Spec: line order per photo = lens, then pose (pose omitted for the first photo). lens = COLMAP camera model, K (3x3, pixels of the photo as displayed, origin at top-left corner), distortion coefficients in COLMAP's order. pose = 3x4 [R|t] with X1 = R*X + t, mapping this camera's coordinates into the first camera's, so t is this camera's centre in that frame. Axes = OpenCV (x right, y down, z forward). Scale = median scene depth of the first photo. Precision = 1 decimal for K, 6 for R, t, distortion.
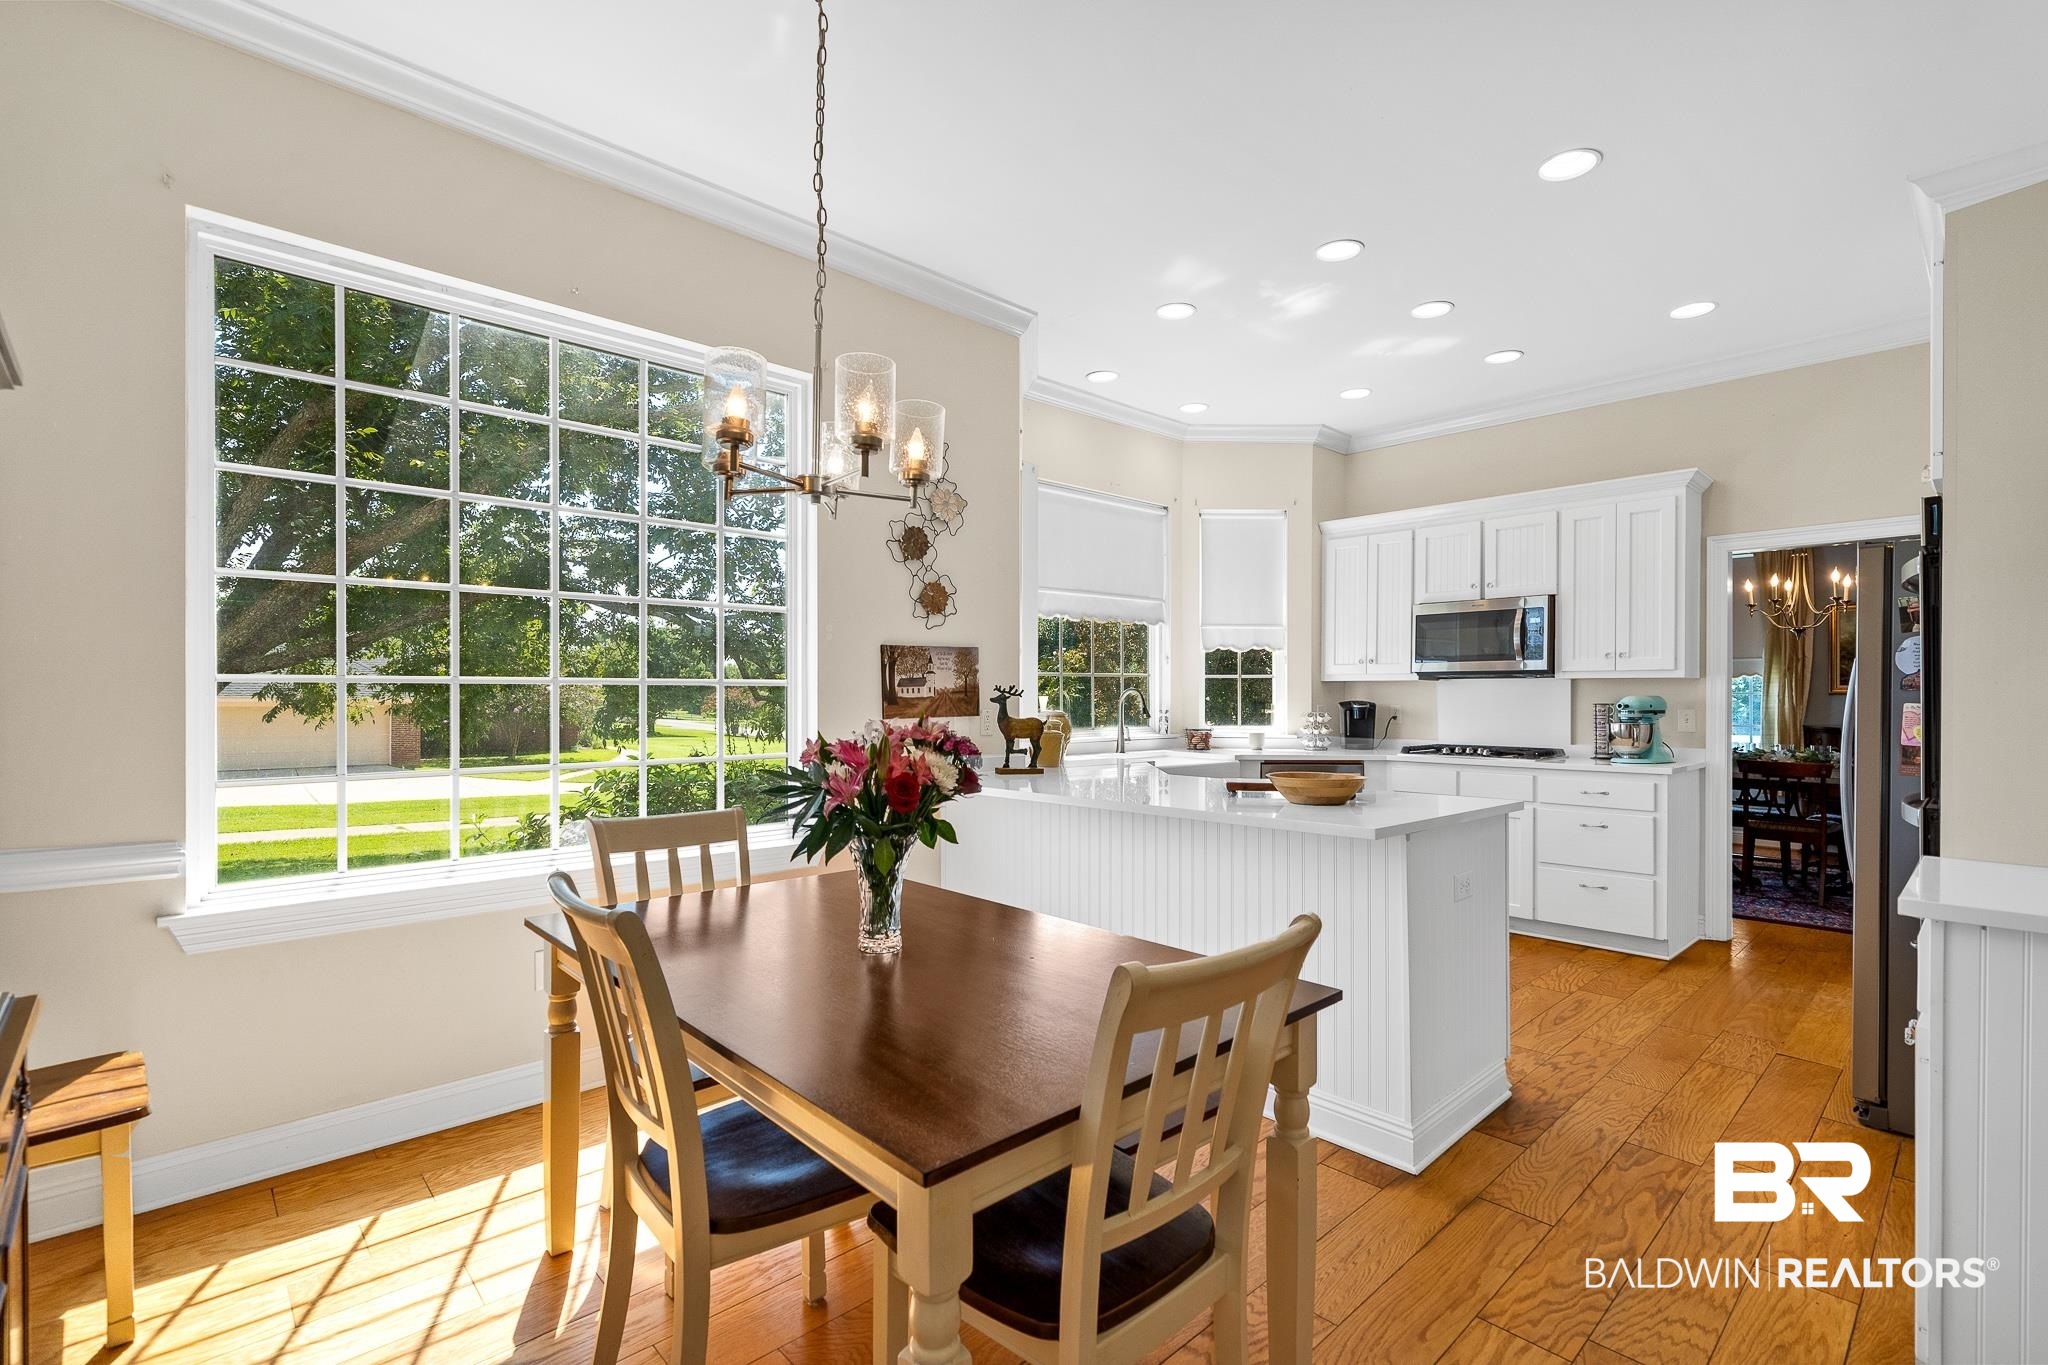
lens RADIAL K [[918.9, 0, 1026.6], [0, 918.9, 697.1], [0, 0, 1]] dist [0.002608, 0.000003]
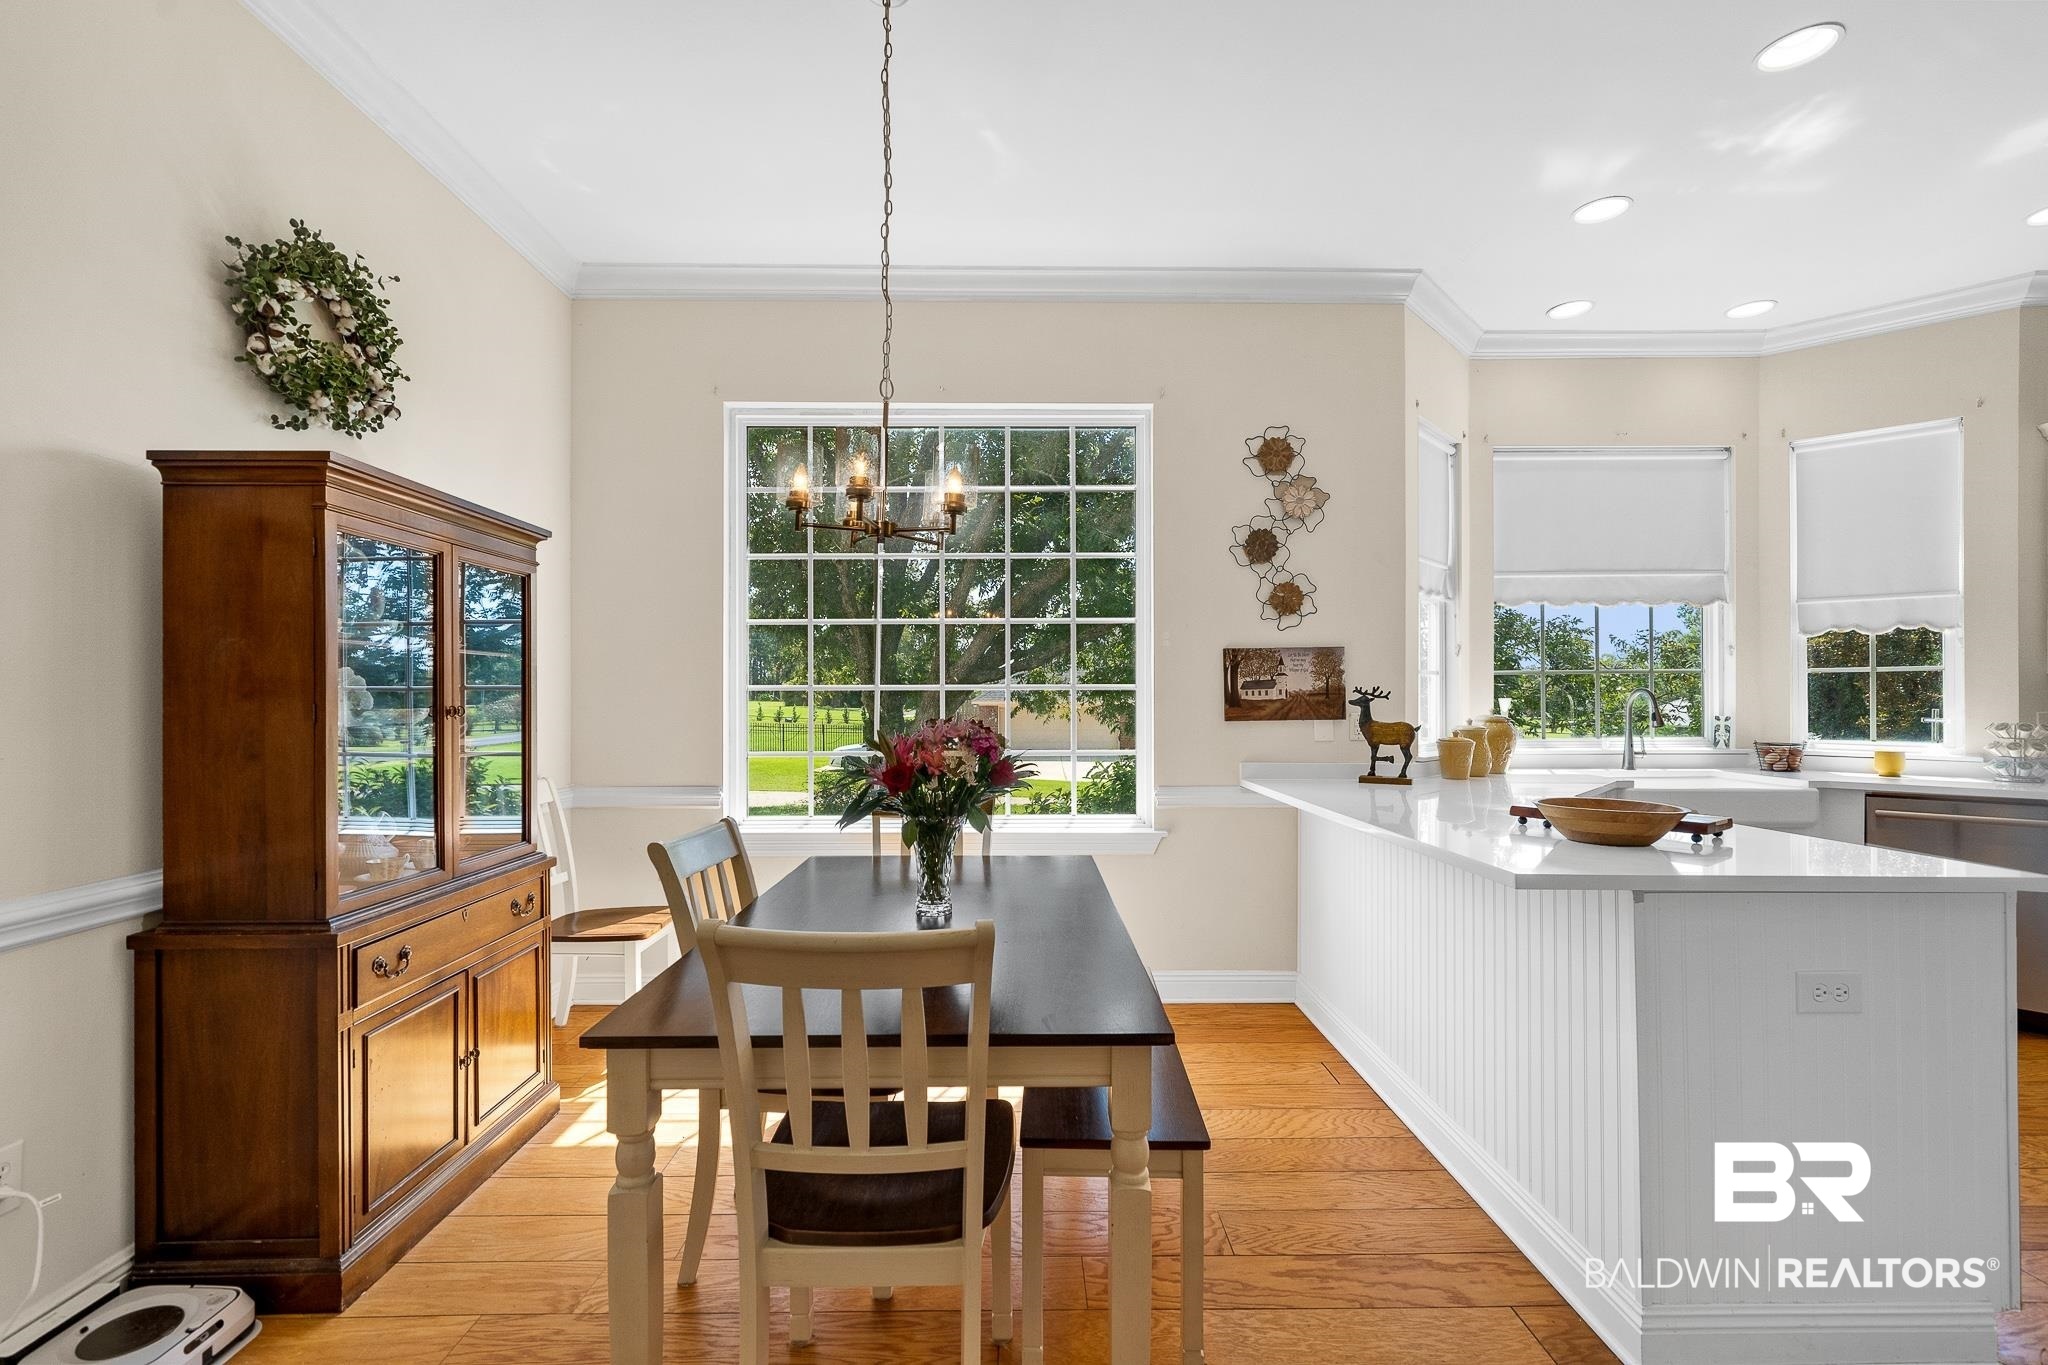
lens RADIAL K [[885.4, 0, 1030.5], [0, 885.4, 695.3], [0, 0, 1]] dist [0.001210, -0.000328]
pose [[0.739617, -0.004252, -0.673014, 0.265434], [0.000370, 0.999982, -0.005912, 0.000887], [0.673028, 0.004124, 0.739606, 0.093040]]
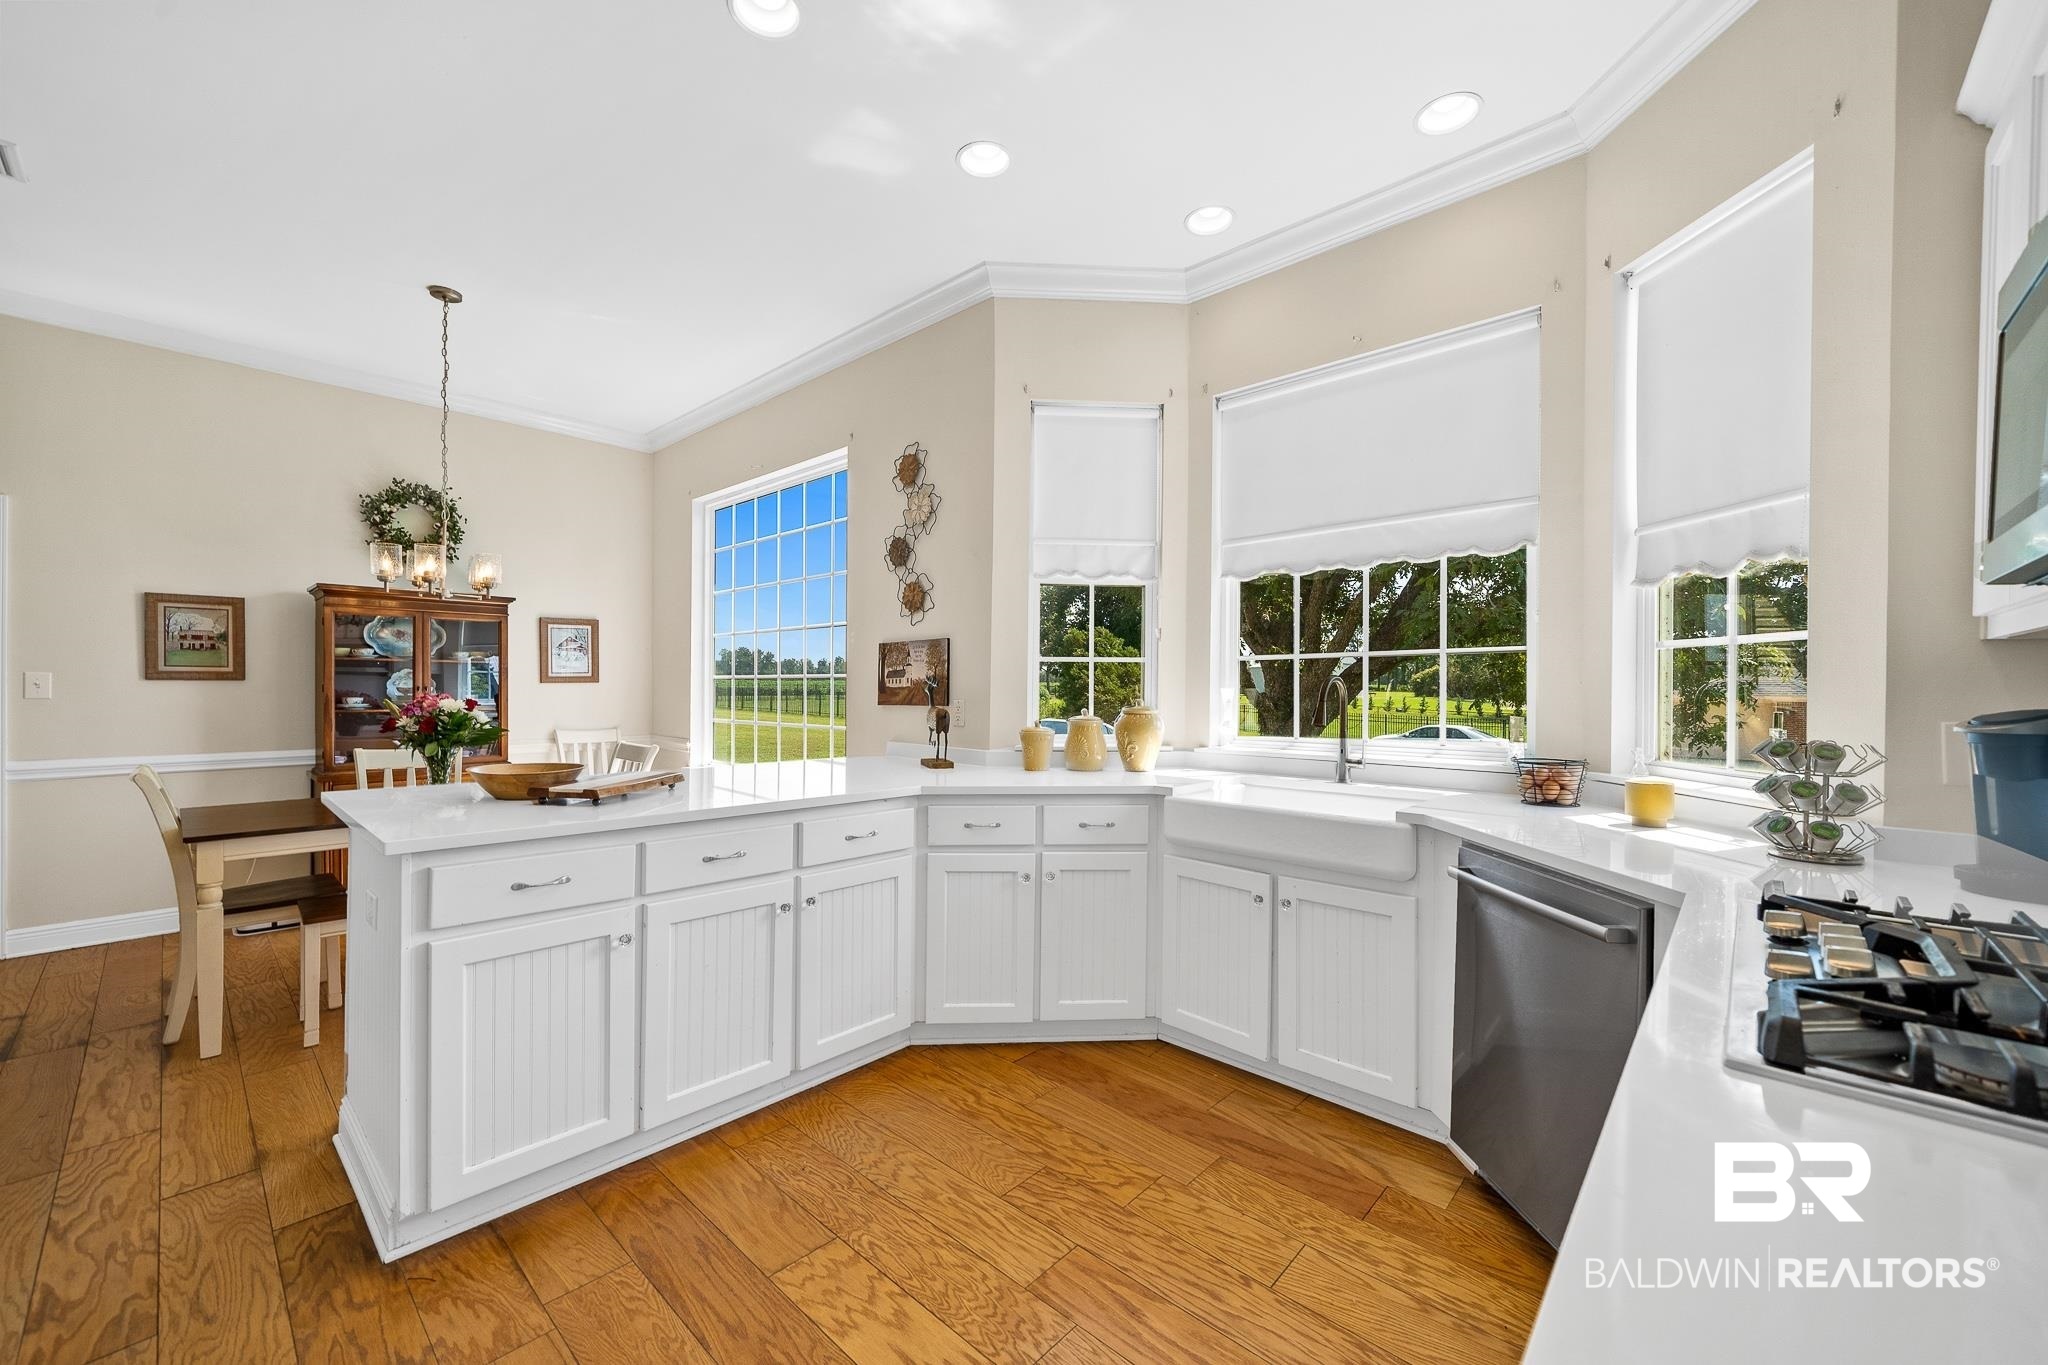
lens RADIAL K [[797.5, 0, 1034.3], [0, 797.5, 691.0], [0, 0, 1]] dist [-0.001648, -0.000545]
pose [[0.078554, 0.003731, -0.996903, 0.684832], [-0.007131, 0.999970, 0.003181, 0.000412], [0.996884, 0.006859, 0.078578, 0.851249]]
